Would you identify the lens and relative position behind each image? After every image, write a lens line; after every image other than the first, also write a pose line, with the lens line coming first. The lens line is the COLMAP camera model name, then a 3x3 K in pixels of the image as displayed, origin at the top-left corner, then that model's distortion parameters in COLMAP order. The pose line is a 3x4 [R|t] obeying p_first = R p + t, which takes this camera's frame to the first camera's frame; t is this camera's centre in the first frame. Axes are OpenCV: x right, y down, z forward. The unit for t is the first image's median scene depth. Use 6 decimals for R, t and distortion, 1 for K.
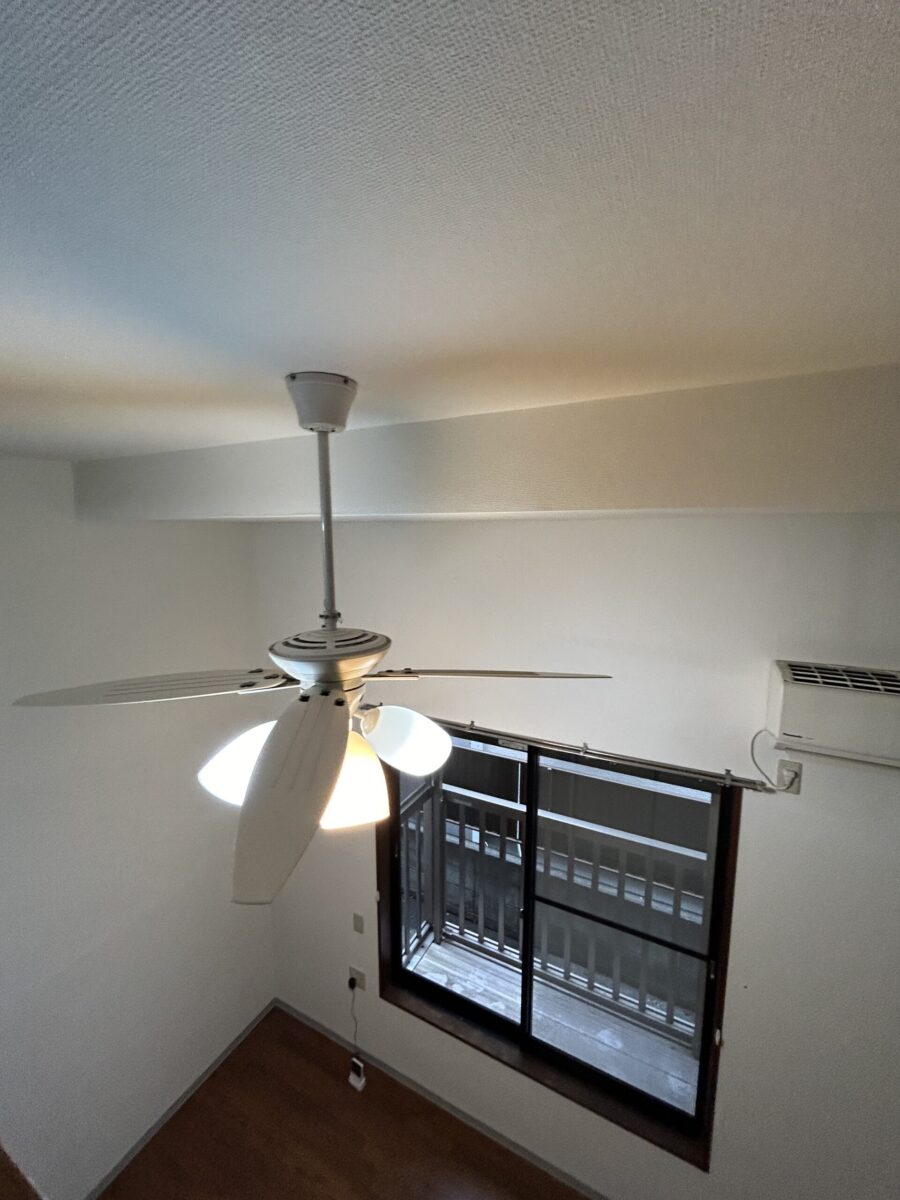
lens RADIAL K [[484.4, 0, 451.4], [0, 484.4, 597.6], [0, 0, 1]] dist [-0.004374, -0.000296]
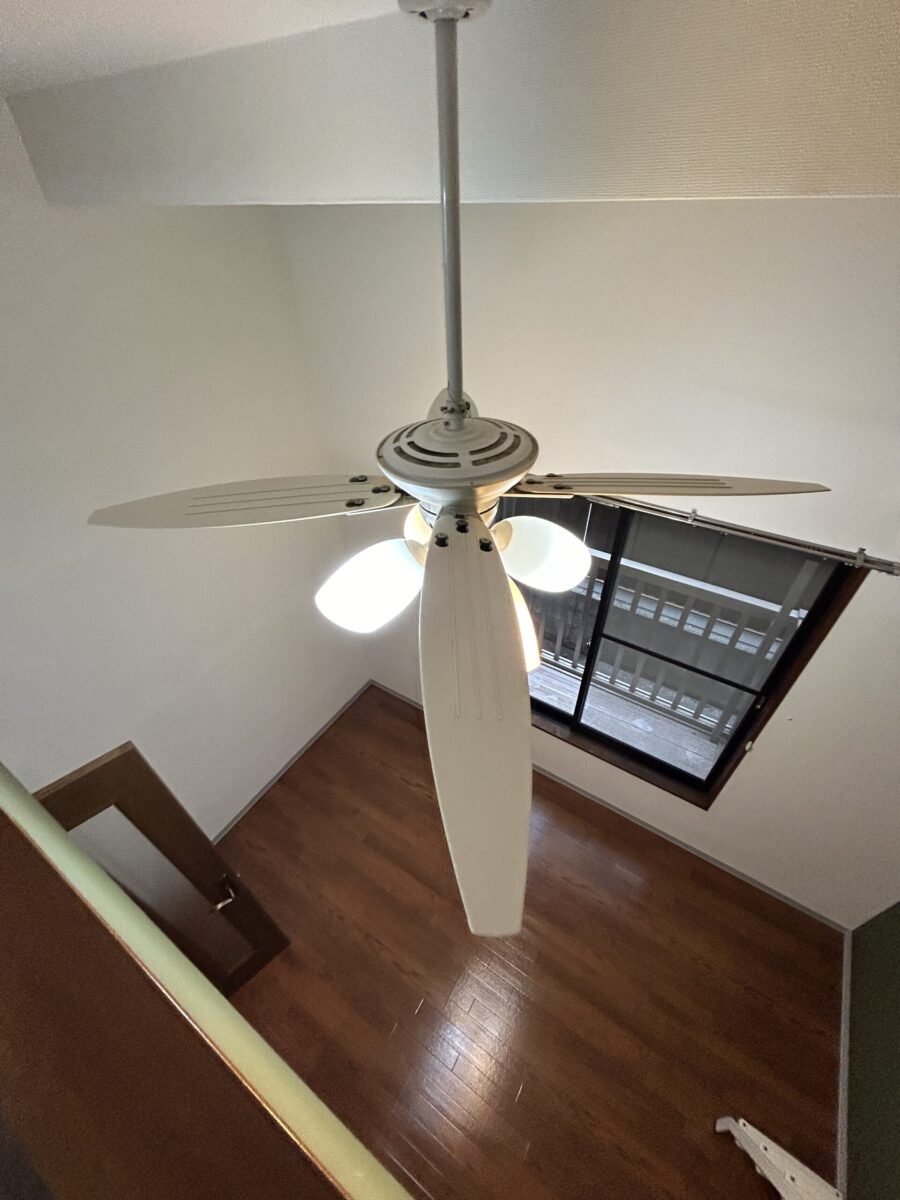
lens RADIAL K [[484.4, 0, 451.2], [0, 484.4, 602.0], [0, 0, 1]] dist [-0.004374, -0.000296]
pose [[0.995817, 0.037754, -0.083208, -0.102191], [0.014582, 0.833311, 0.552613, -0.063204], [0.090201, -0.551514, 0.829274, 0.142873]]
